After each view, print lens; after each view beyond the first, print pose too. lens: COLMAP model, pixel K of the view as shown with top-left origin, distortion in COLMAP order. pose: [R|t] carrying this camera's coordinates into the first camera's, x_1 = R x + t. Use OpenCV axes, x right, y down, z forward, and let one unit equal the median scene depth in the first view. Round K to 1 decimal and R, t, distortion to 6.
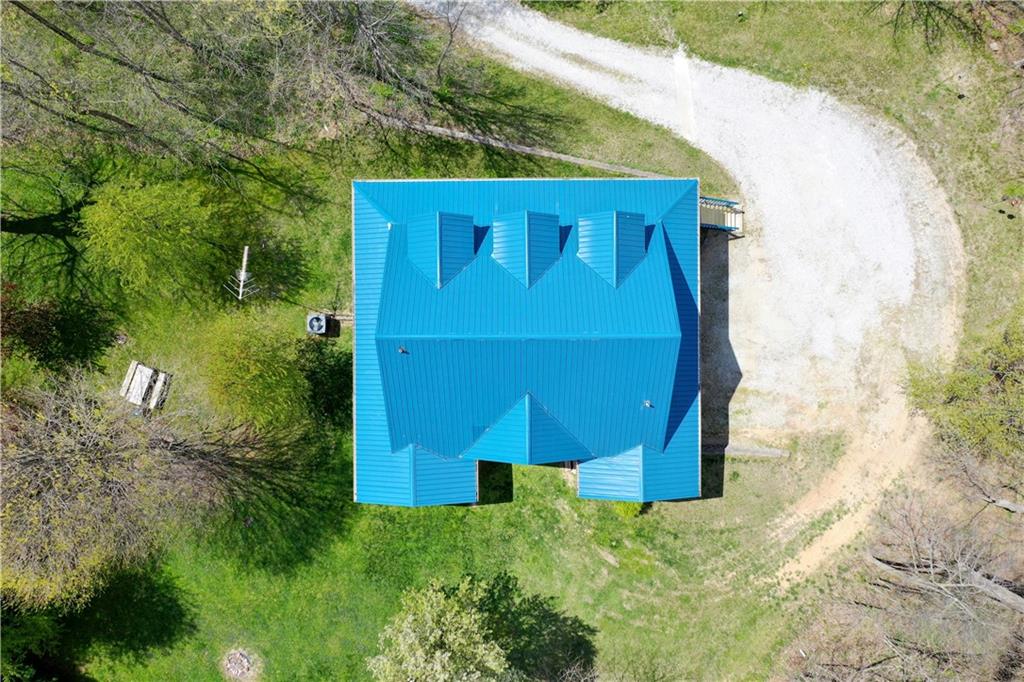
lens RADIAL K [[801.3, 0, 512.0], [0, 801.3, 341.0], [0, 0, 1]] dist [-0.002876, 0.003187]
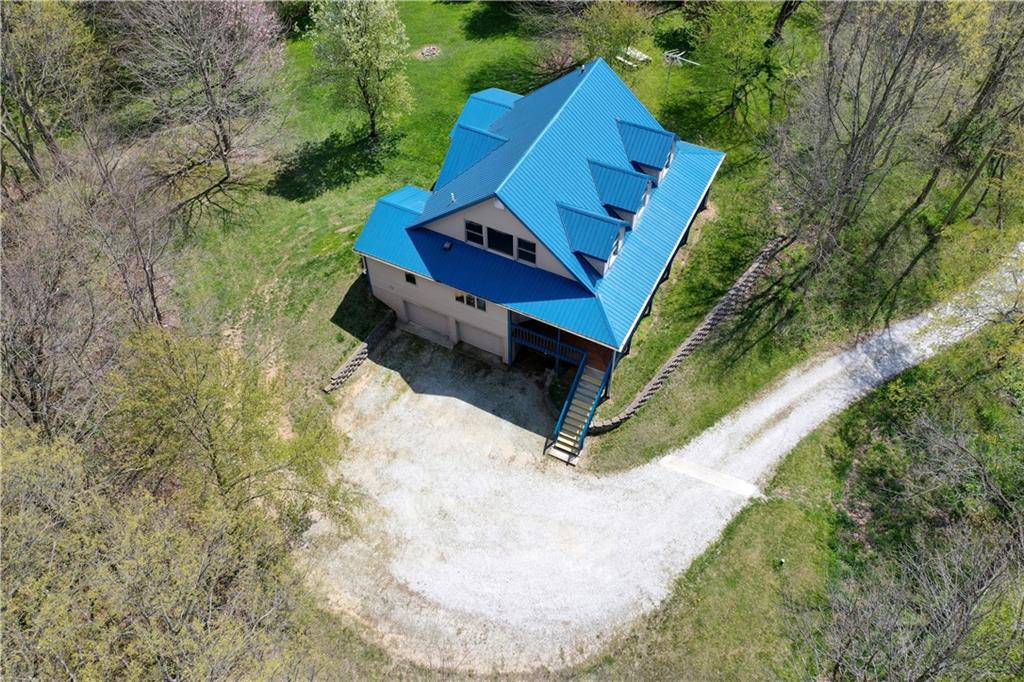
lens RADIAL K [[801.3, 0, 512.0], [0, 801.3, 341.0], [0, 0, 1]] dist [-0.002876, 0.003187]
pose [[-0.456879, 0.699612, -0.549368, 0.732908], [-0.889402, -0.348860, 0.295399, -0.329632], [0.015012, 0.623570, 0.781623, 0.190328]]
